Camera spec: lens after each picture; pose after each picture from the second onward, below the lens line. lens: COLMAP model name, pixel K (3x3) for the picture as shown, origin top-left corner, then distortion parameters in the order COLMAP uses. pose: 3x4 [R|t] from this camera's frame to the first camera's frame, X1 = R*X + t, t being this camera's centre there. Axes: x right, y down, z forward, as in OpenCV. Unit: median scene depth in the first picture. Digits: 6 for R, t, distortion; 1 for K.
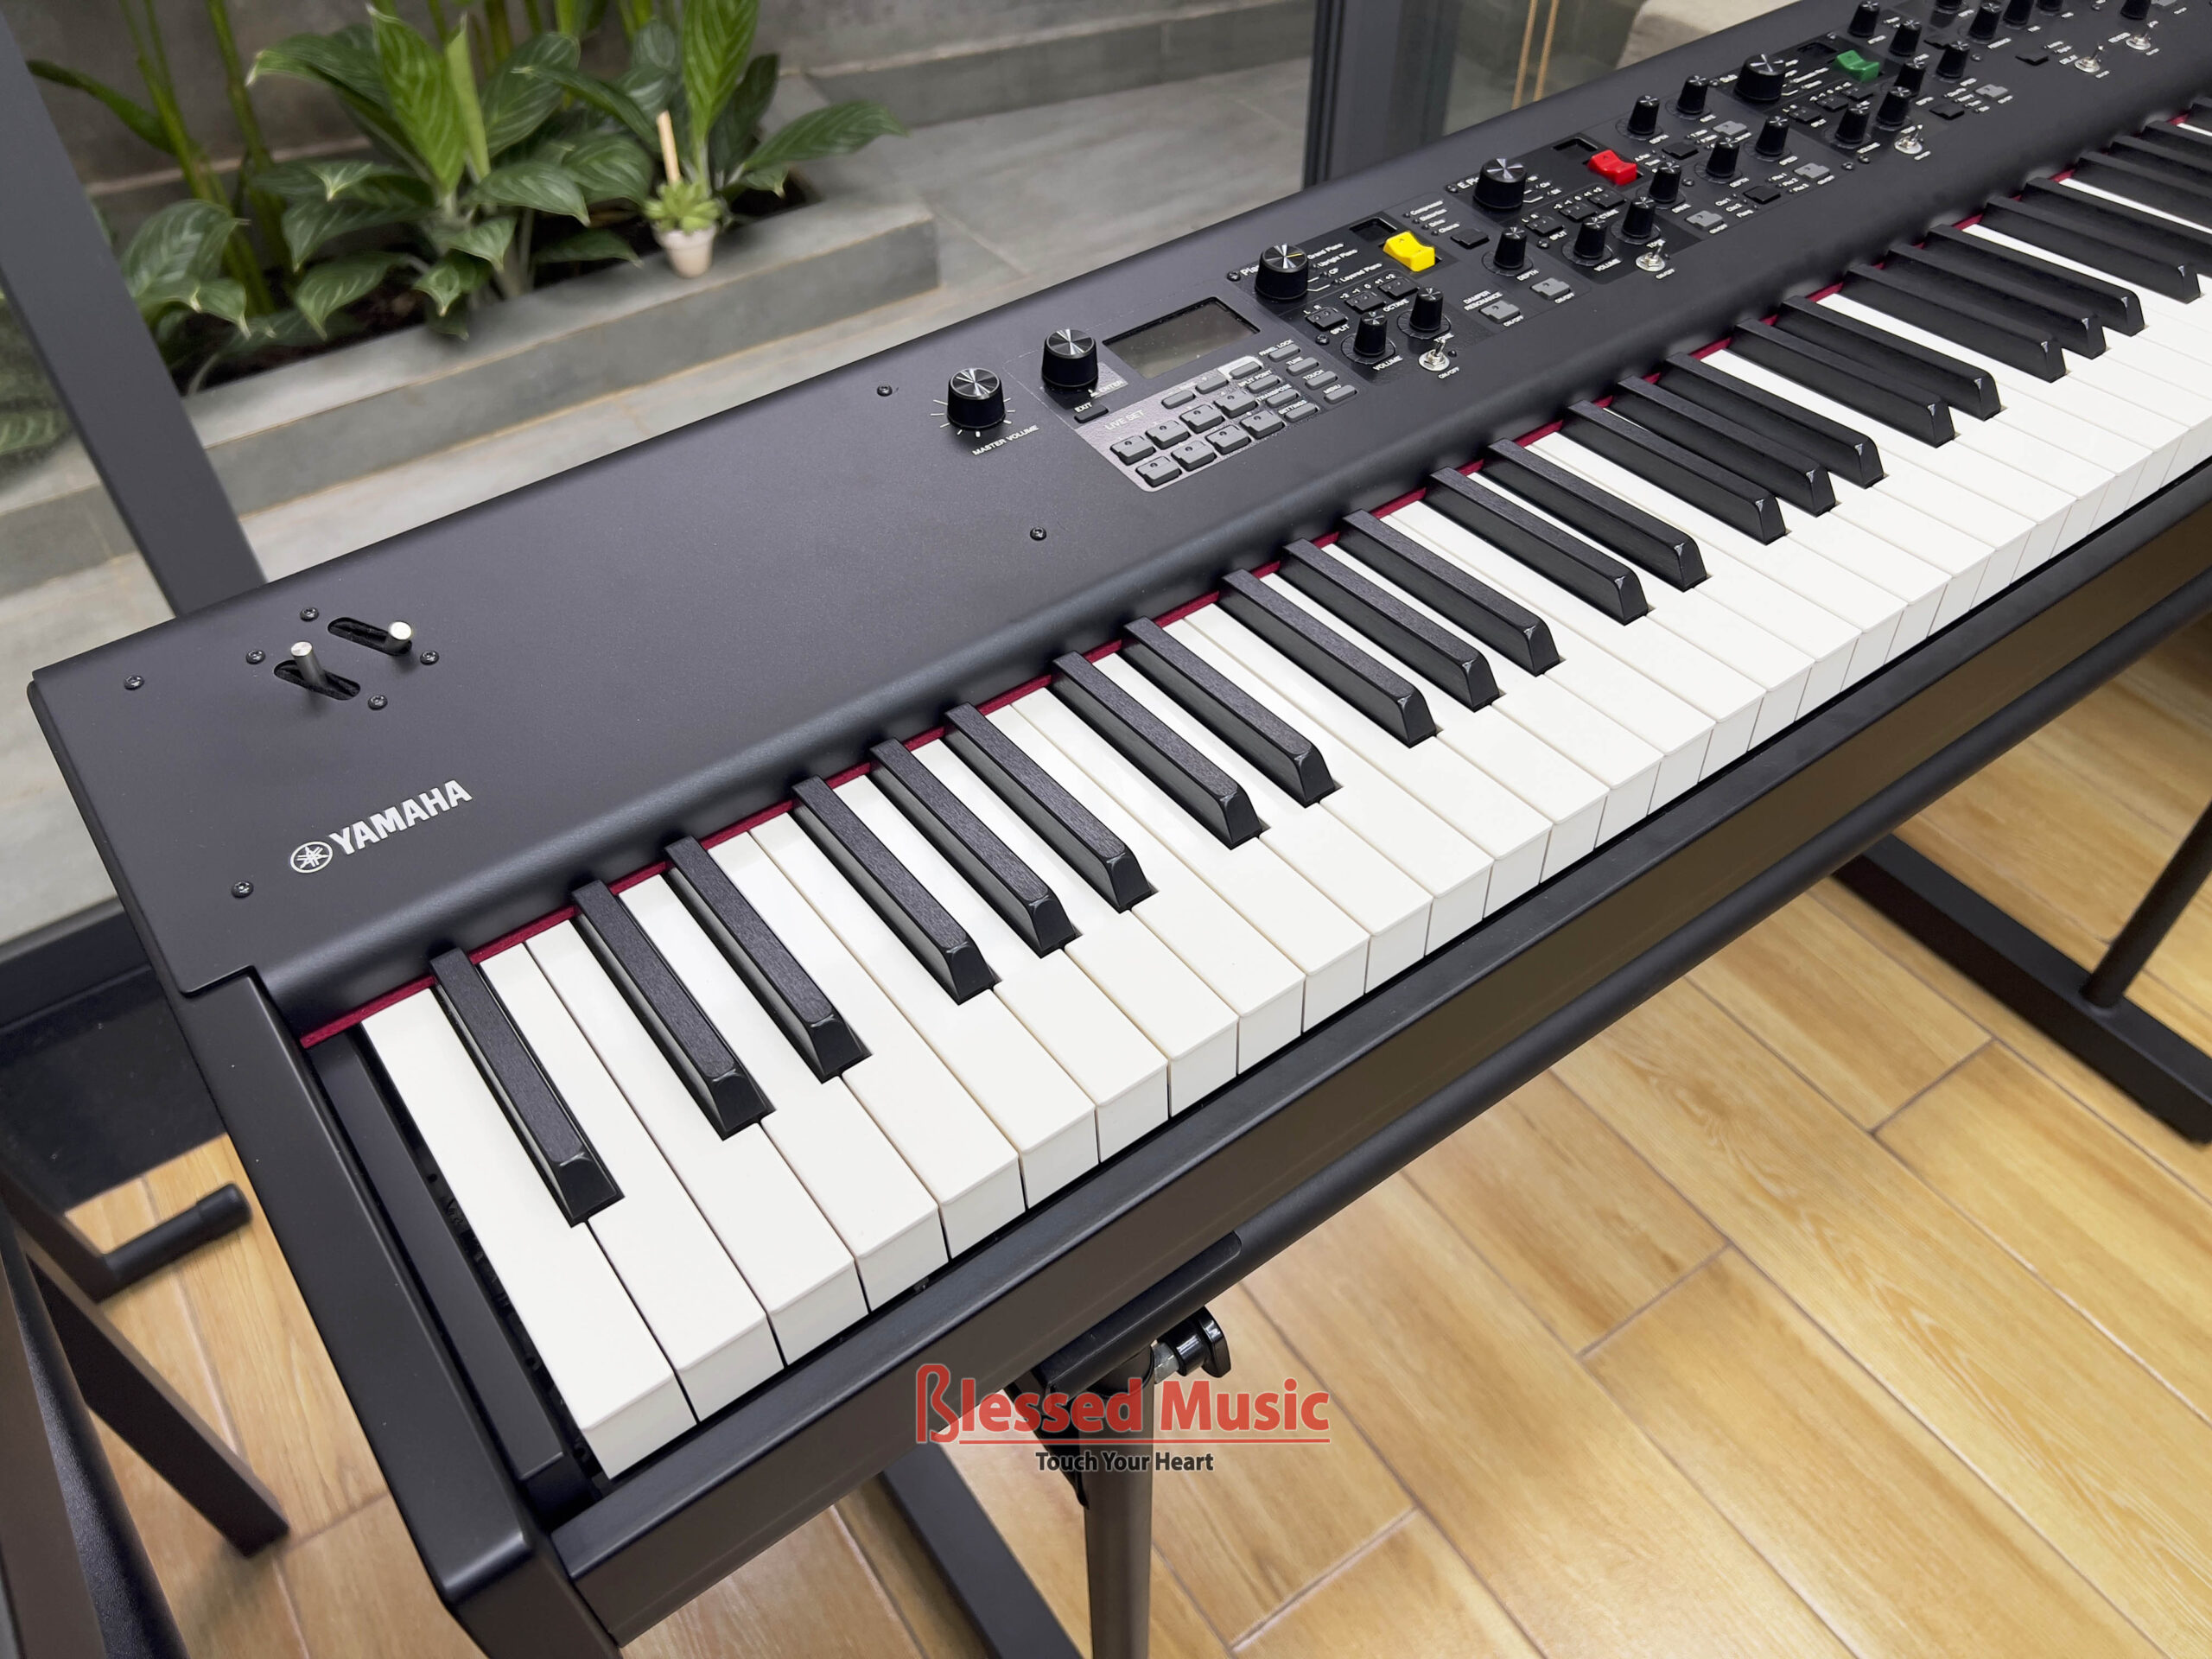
lens RADIAL K [[1699.3, 0, 1111.0], [0, 1699.3, 851.6], [0, 0, 1]] dist [0.041033, -0.050330]
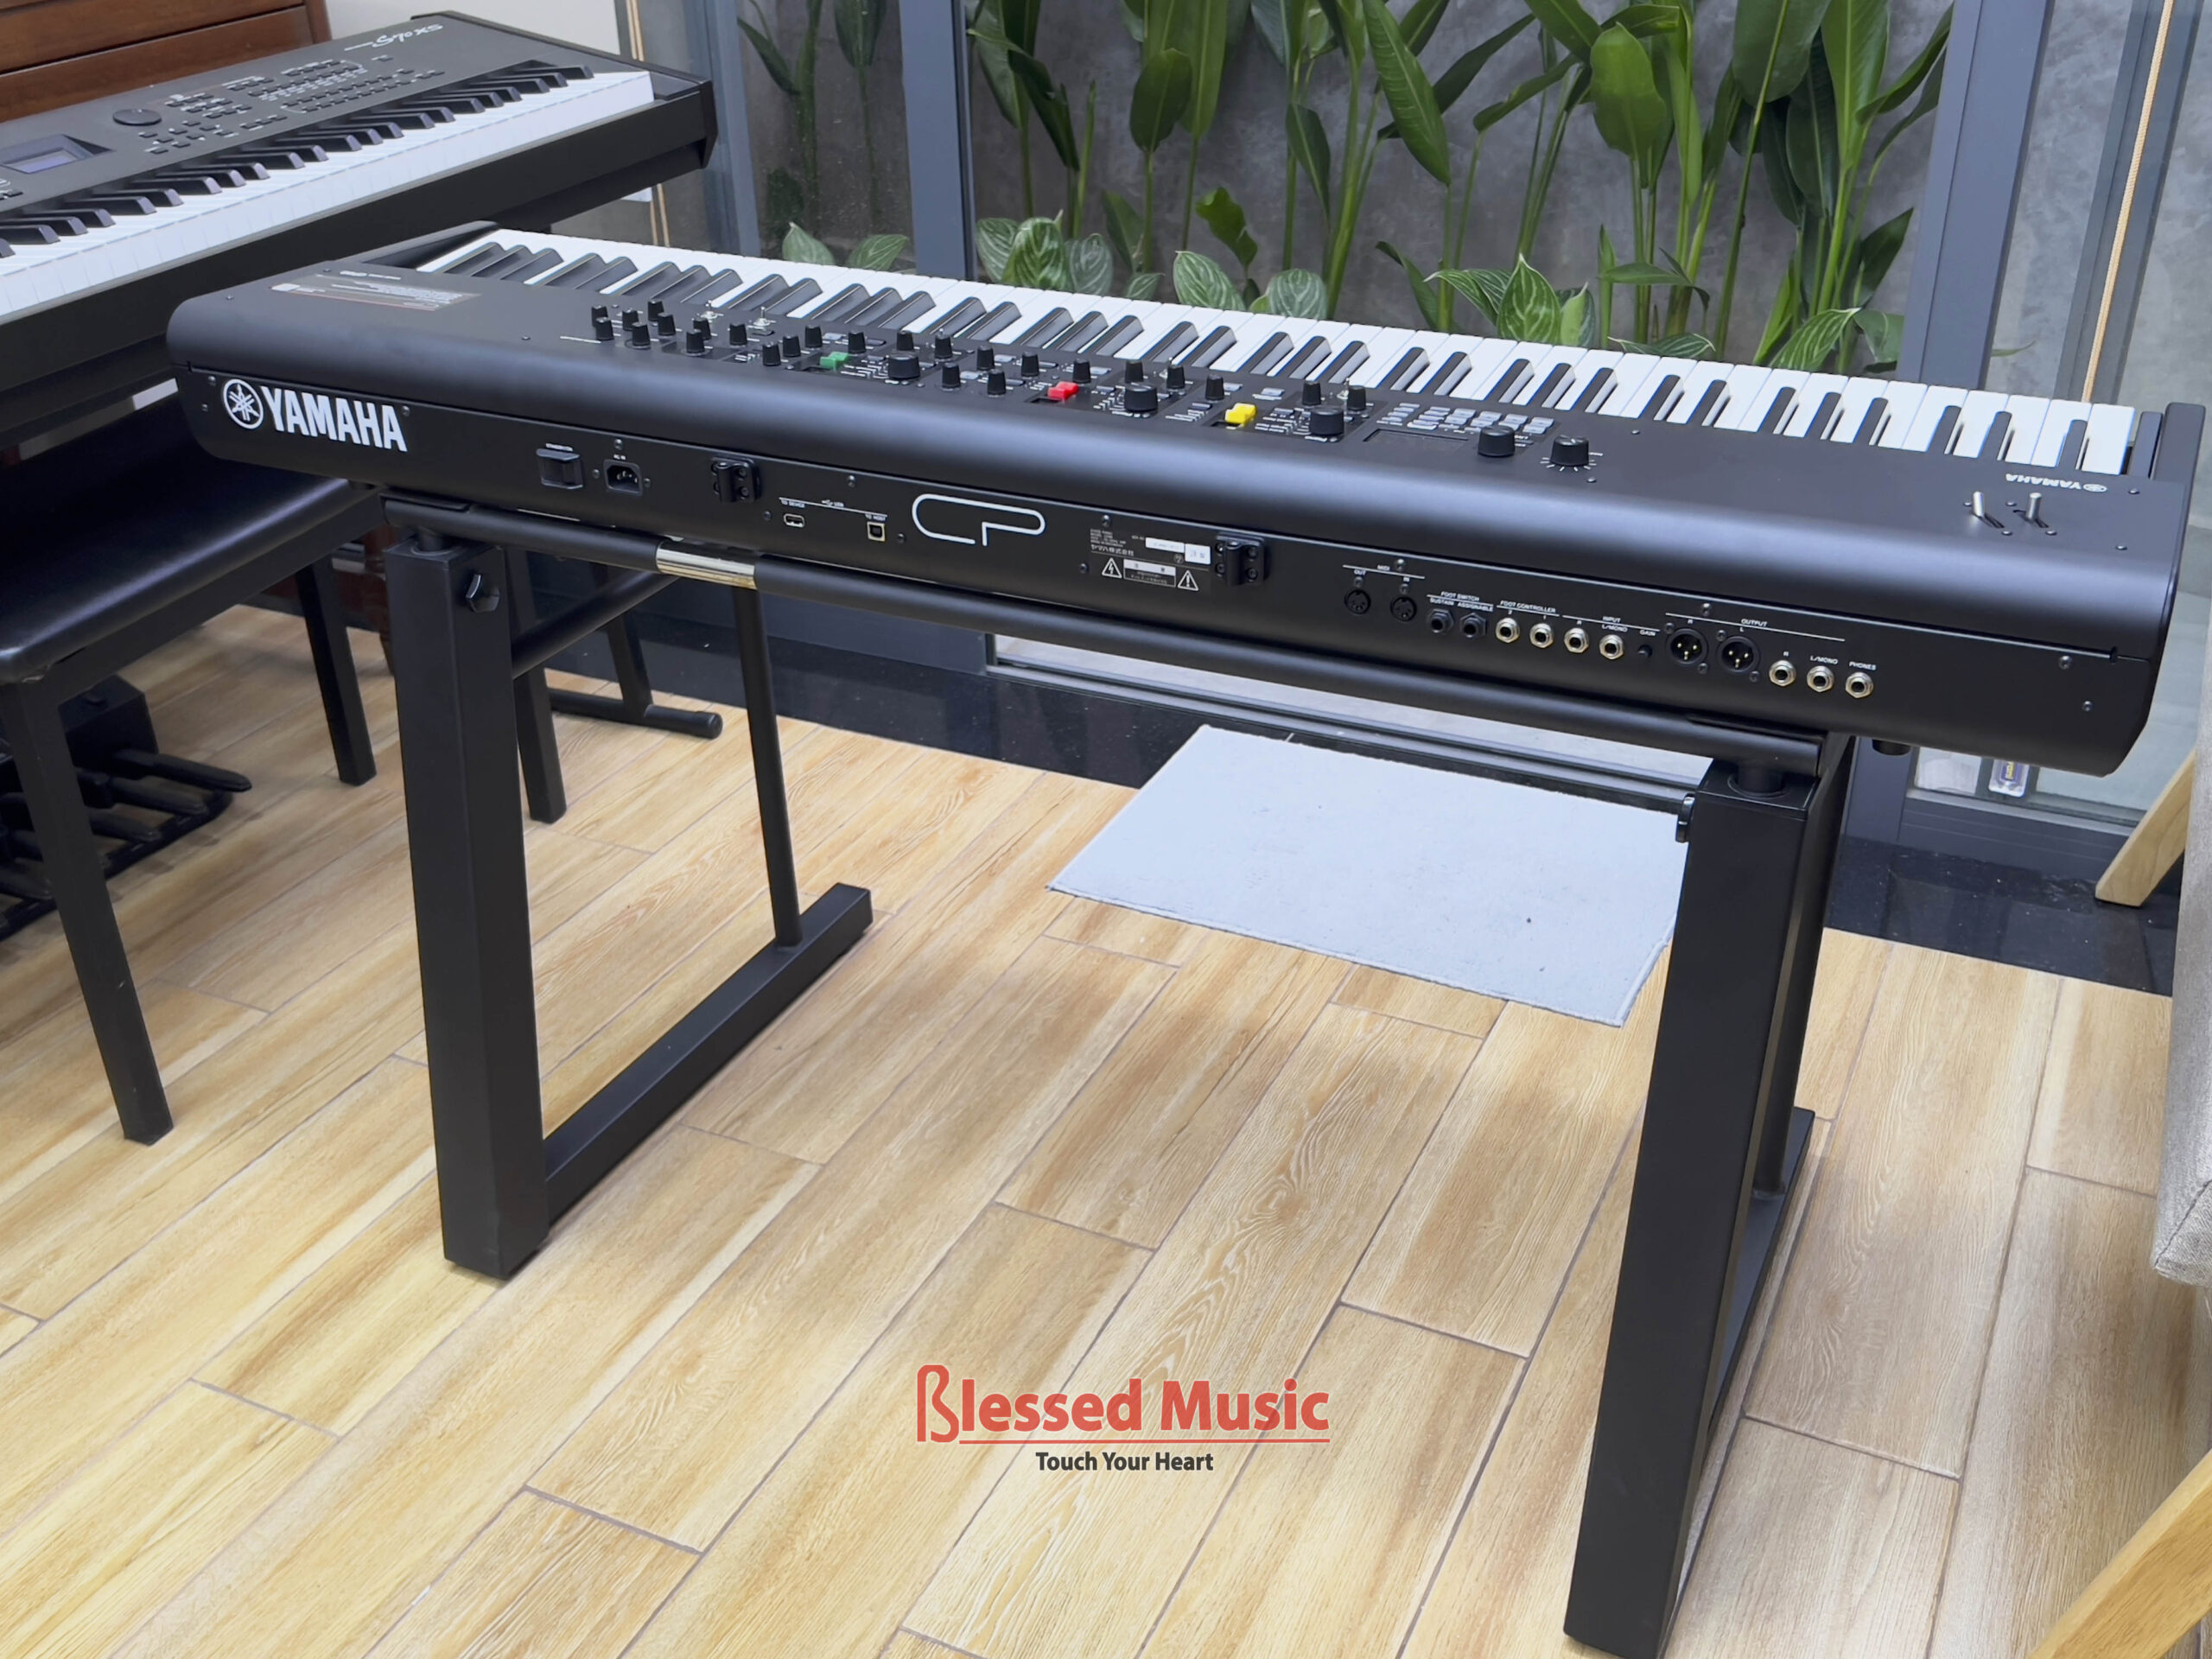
lens RADIAL K [[2262.7, 0, 1086.7], [0, 2262.7, 834.5], [0, 0, 1]] dist [0.026770, 0.000000]
pose [[0.486032, 0.420588, -0.766080, 1.275370], [-0.631370, 0.775080, 0.024964, 0.005898], [0.604273, 0.471547, 0.642260, -0.115129]]
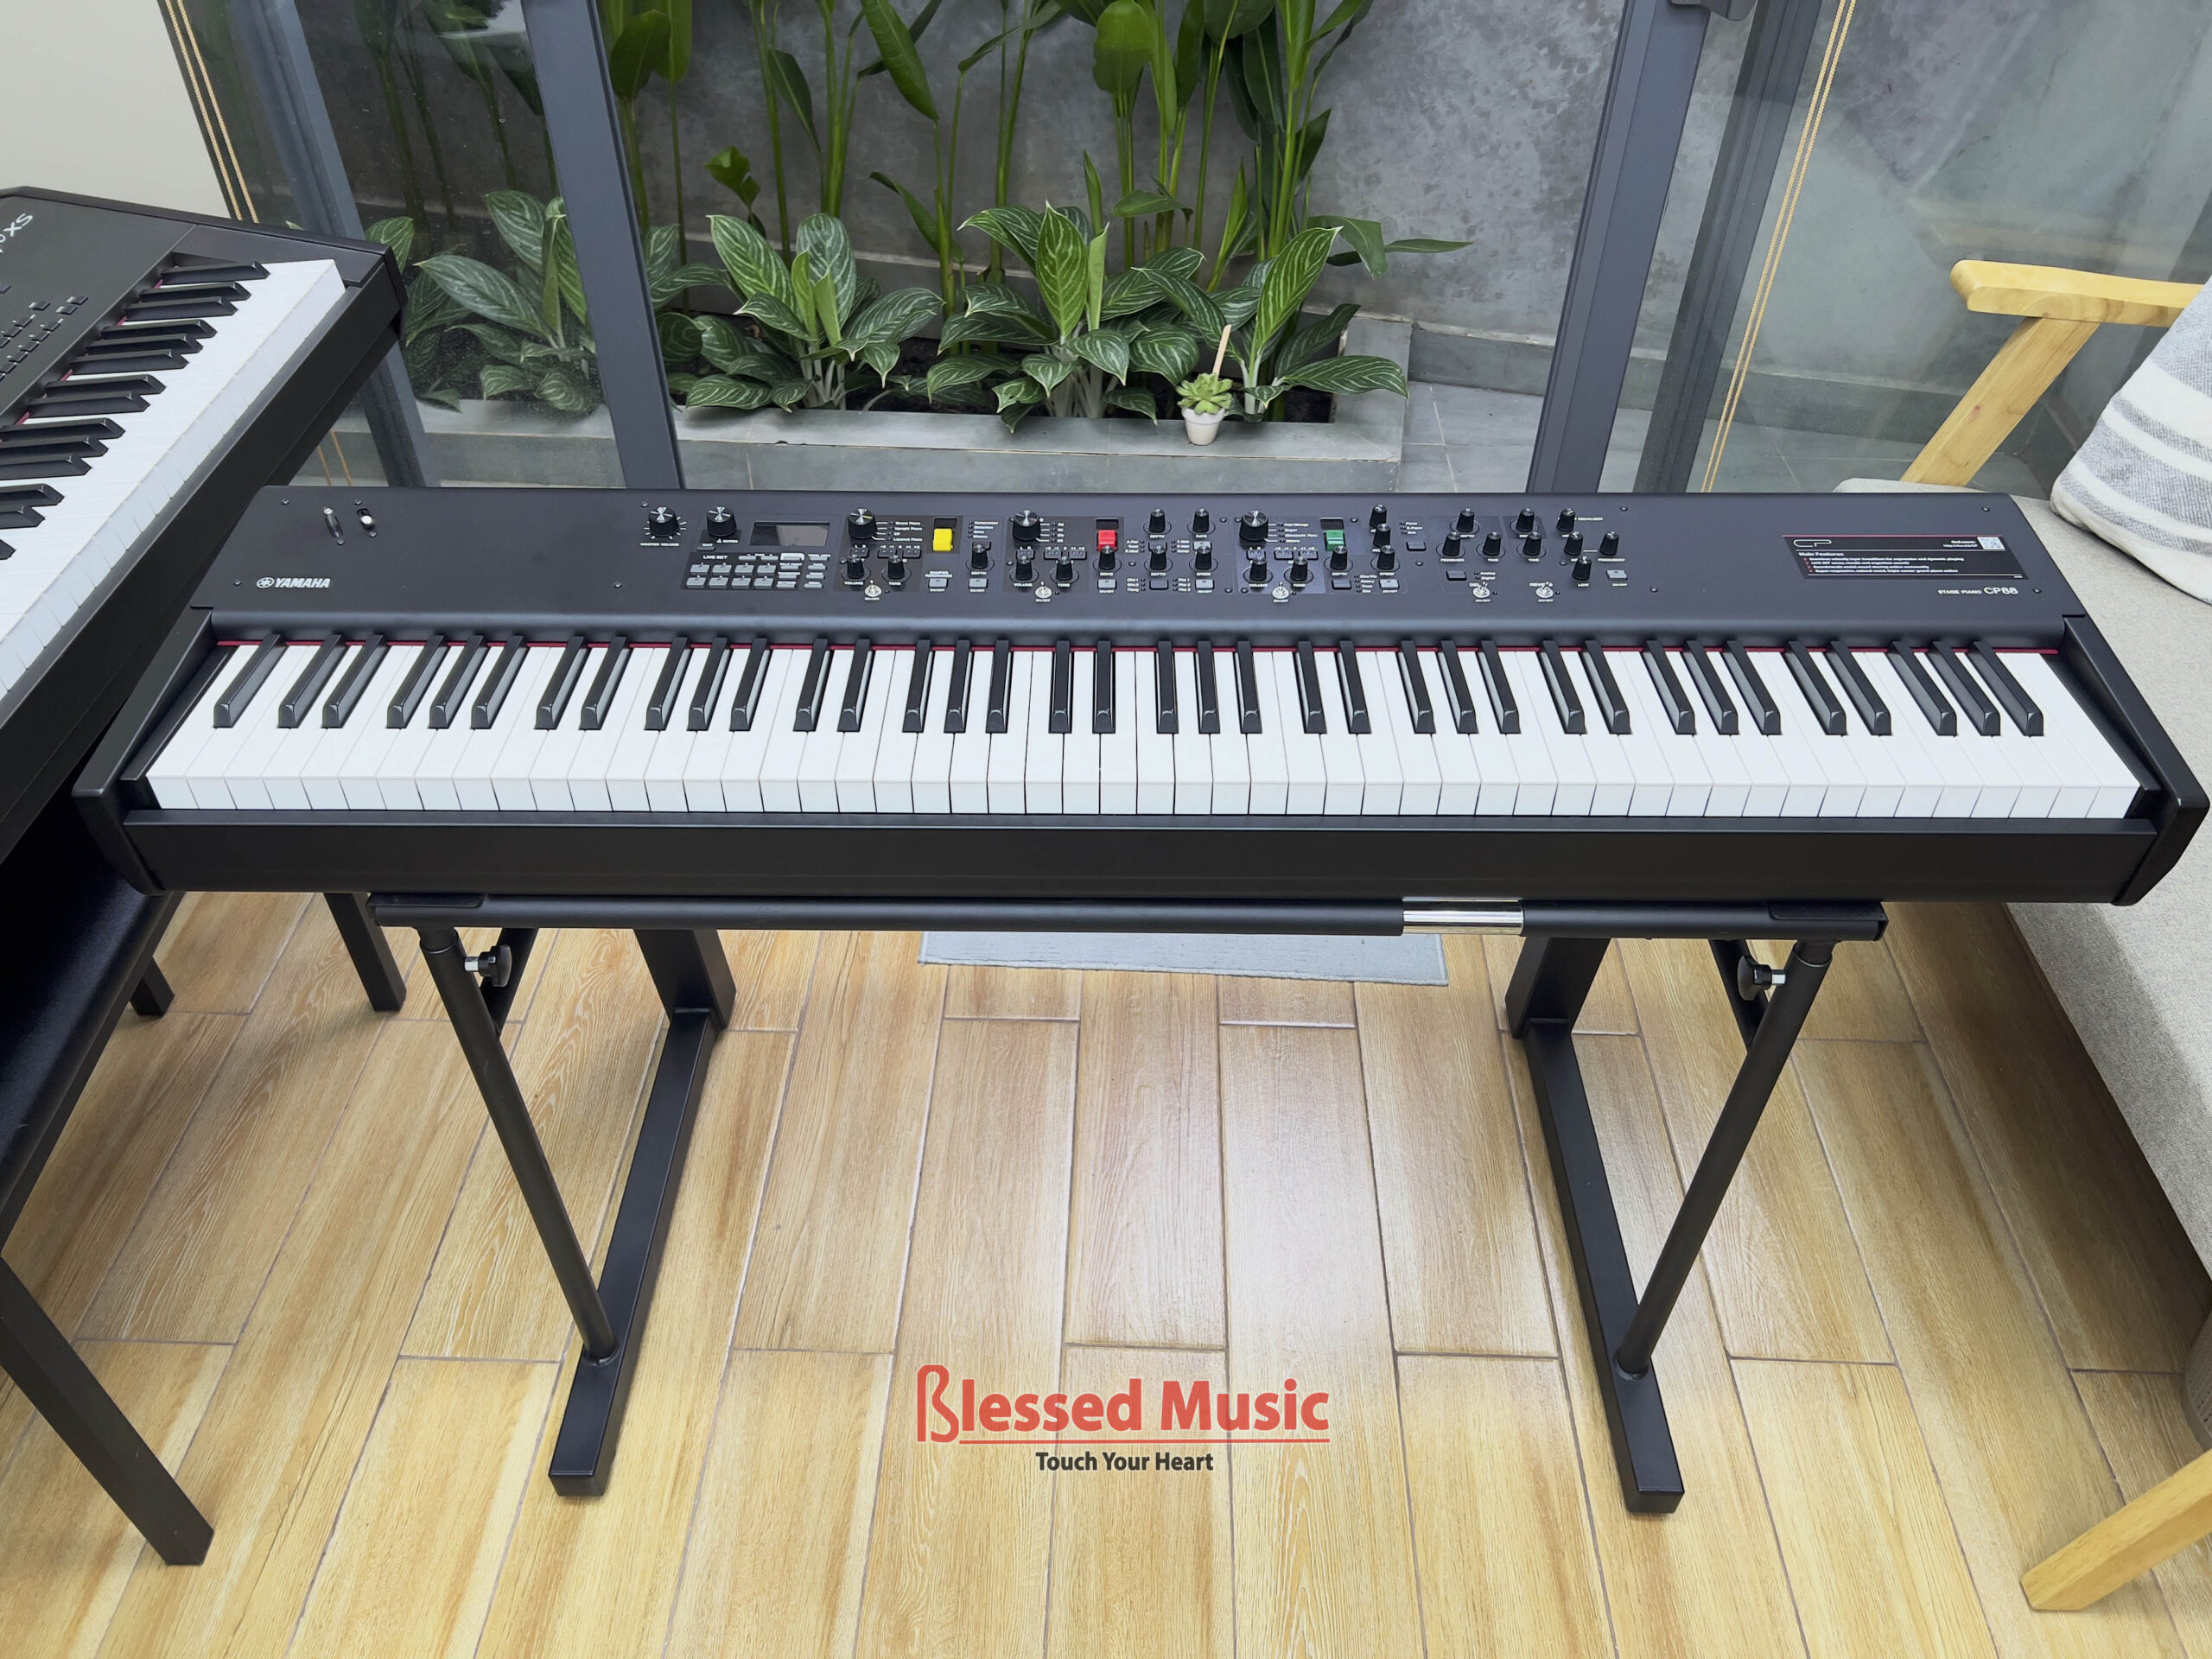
lens RADIAL K [[1699.3, 0, 1089.8], [0, 1699.3, 848.4], [0, 0, 1]] dist [0.041033, -0.050330]
pose [[0.798522, 0.413963, -0.437033, 0.639376], [-0.447788, 0.893690, 0.028342, -0.095124], [0.402305, 0.173067, 0.898999, -0.256767]]
